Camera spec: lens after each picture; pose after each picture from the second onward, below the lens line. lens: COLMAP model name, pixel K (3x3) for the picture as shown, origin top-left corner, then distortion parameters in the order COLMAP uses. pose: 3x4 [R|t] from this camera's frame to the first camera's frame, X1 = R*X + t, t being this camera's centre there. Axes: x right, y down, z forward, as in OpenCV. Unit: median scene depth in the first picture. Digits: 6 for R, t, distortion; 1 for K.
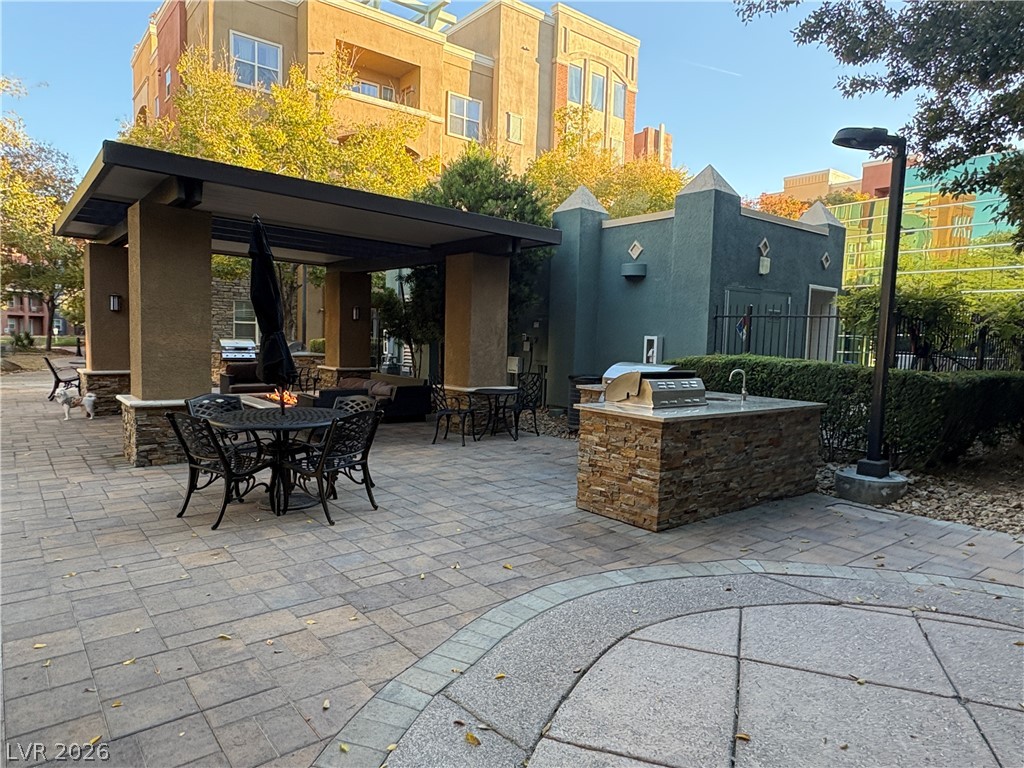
lens RADIAL K [[662.0, 0, 512.0], [0, 662.0, 384.0], [0, 0, 1]] dist [-0.002283, 0.000313]
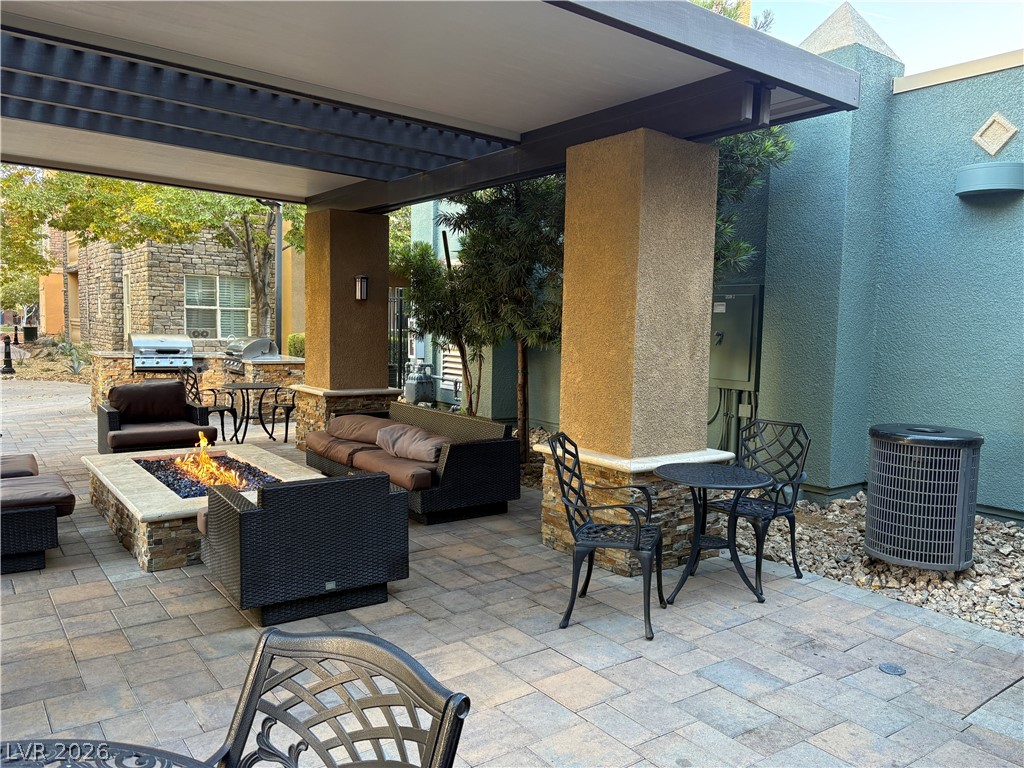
lens RADIAL K [[742.5, 0, 512.0], [0, 742.5, 384.0], [0, 0, 1]] dist [0.045760, -0.001973]
pose [[0.999380, -0.000119, -0.035202, -0.097541], [0.000439, 0.999959, 0.009075, -0.036520], [0.035200, -0.009085, 0.999339, 0.422607]]
